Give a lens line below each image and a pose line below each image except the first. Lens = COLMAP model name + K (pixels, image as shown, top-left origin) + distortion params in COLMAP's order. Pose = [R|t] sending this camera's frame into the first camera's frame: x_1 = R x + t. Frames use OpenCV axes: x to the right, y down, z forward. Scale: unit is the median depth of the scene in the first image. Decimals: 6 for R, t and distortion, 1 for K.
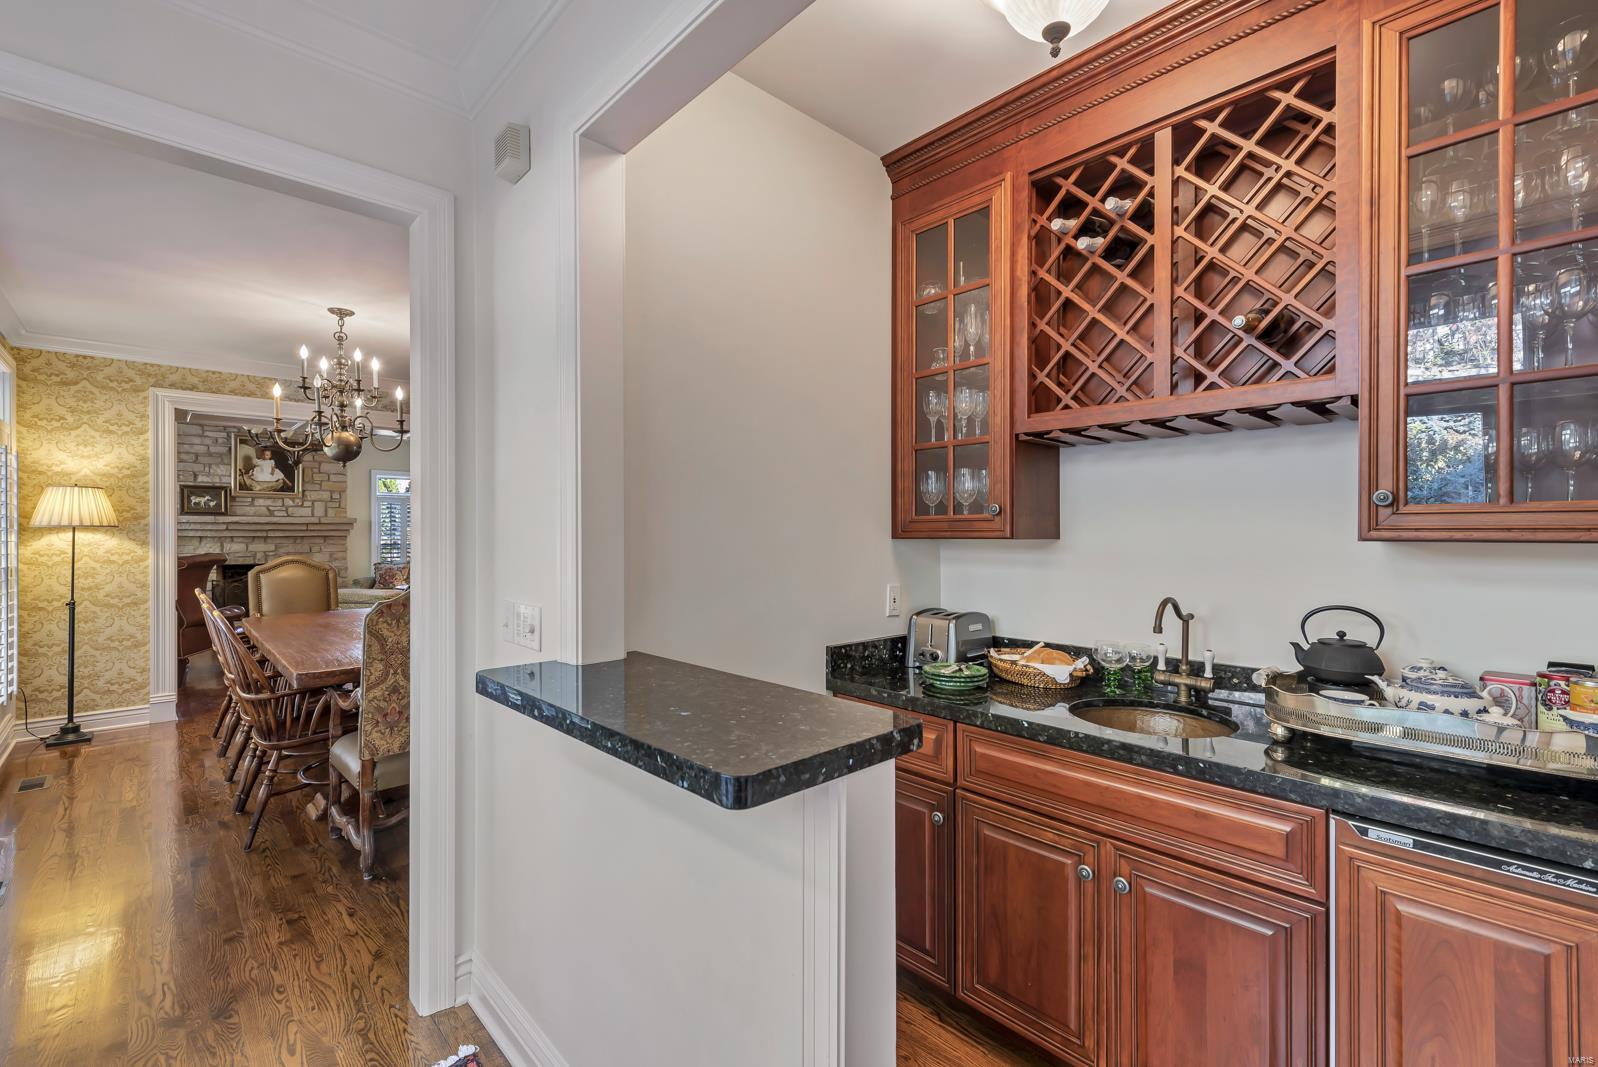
lens RADIAL K [[699.2, 0, 802.4], [0, 699.2, 530.8], [0, 0, 1]] dist [0.005122, -0.001044]
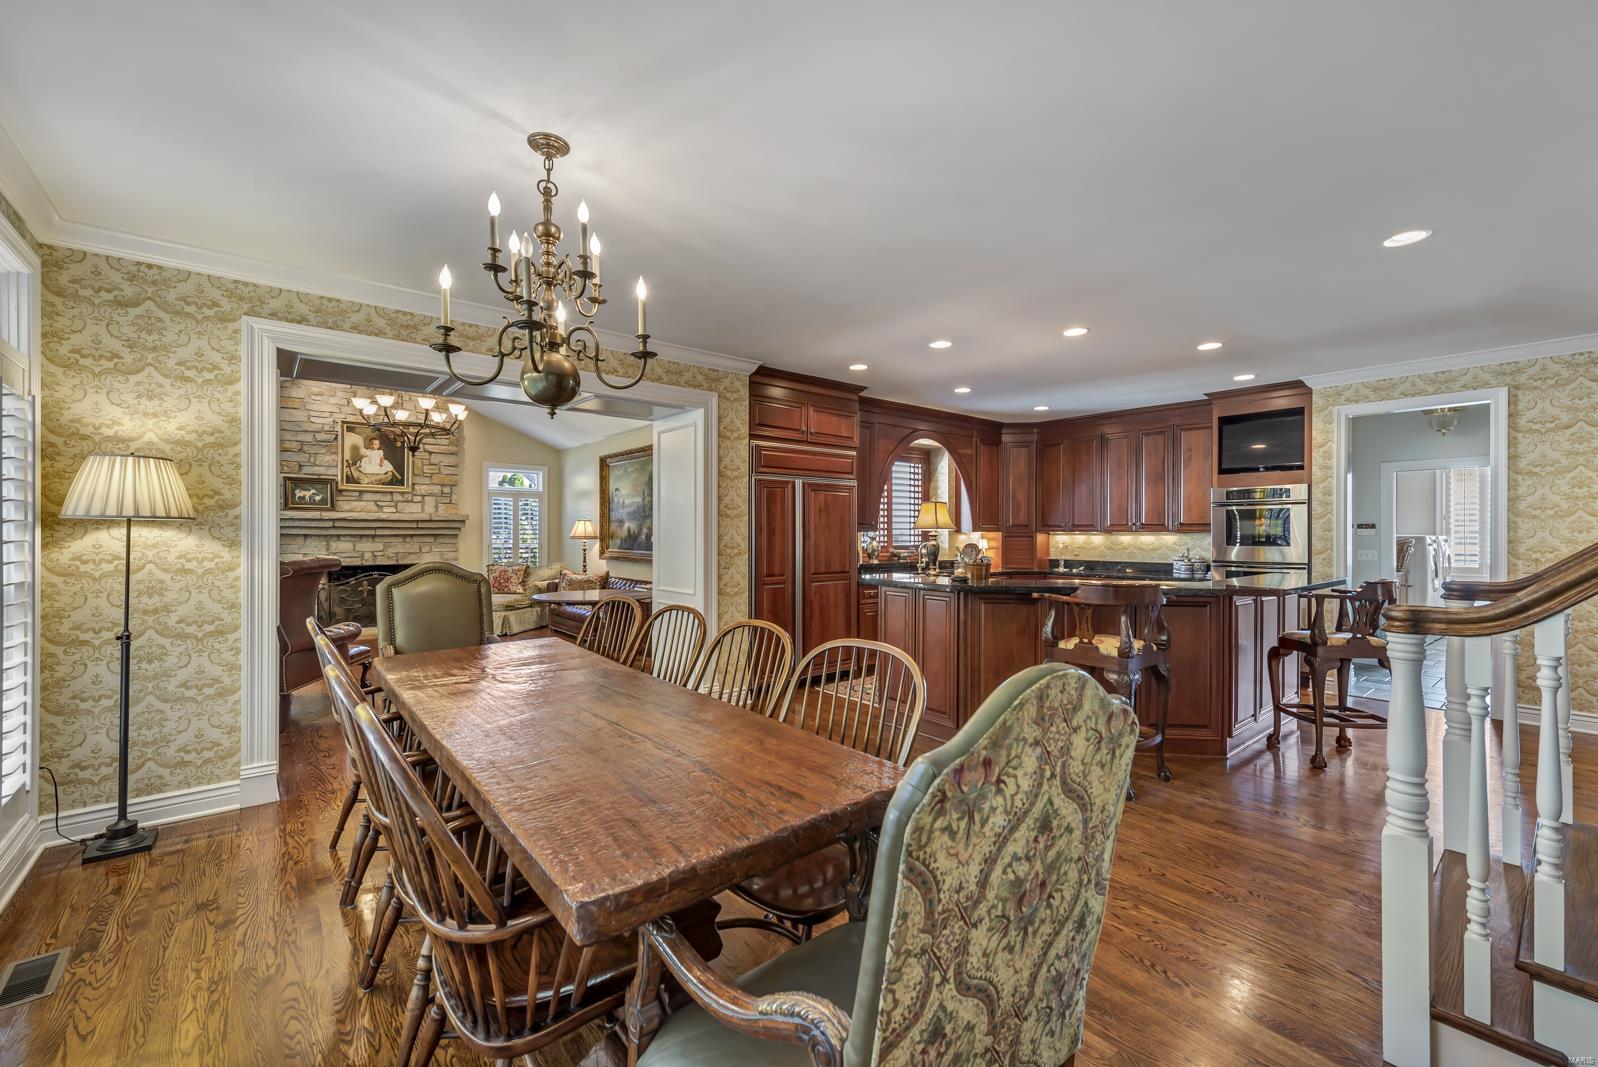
lens RADIAL K [[659.1, 0, 794.9], [0, 659.1, 531.5], [0, 0, 1]] dist [0.009052, -0.000981]
pose [[0.997690, 0.003512, -0.067835, -0.350907], [-0.003504, 0.999994, 0.000240, 0.003691], [0.067835, -0.000002, 0.997697, 0.394928]]
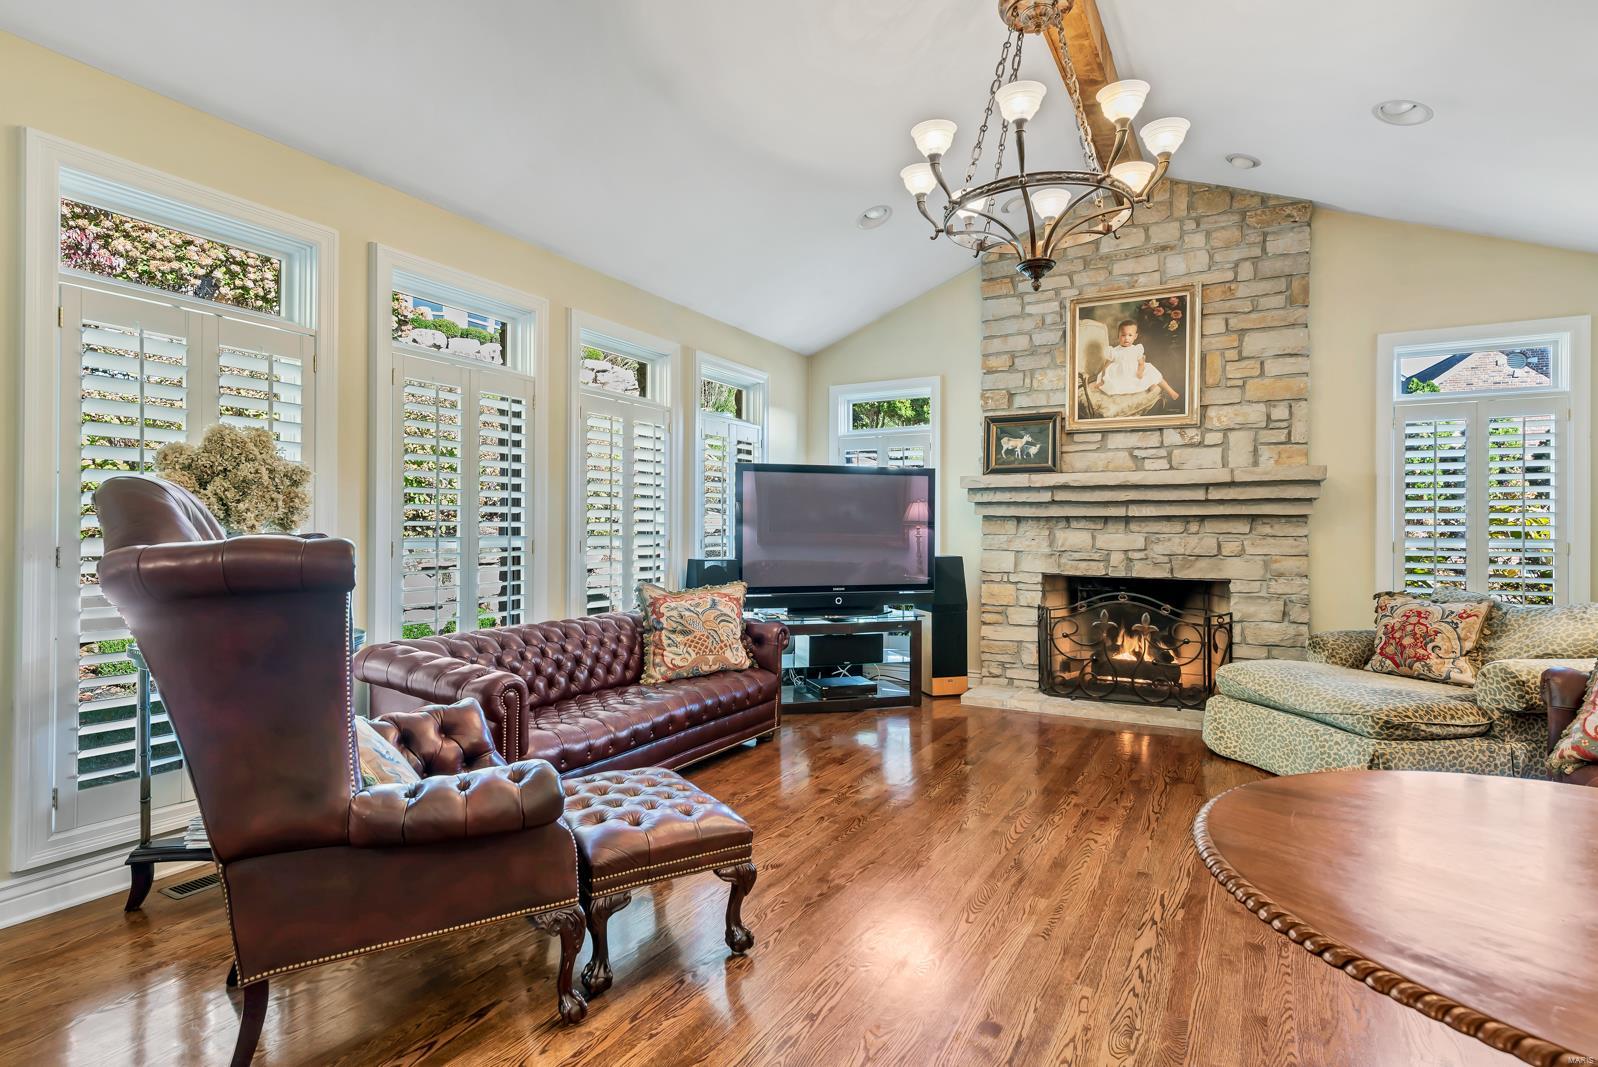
lens RADIAL K [[817.8, 0, 808.7], [0, 817.8, 529.5], [0, 0, 1]] dist [0.011449, -0.001705]
pose [[0.297698, 0.007601, -0.954630, -0.675096], [0.000187, 0.999968, 0.008021, 0.025091], [0.954660, -0.002566, 0.297687, 1.348834]]
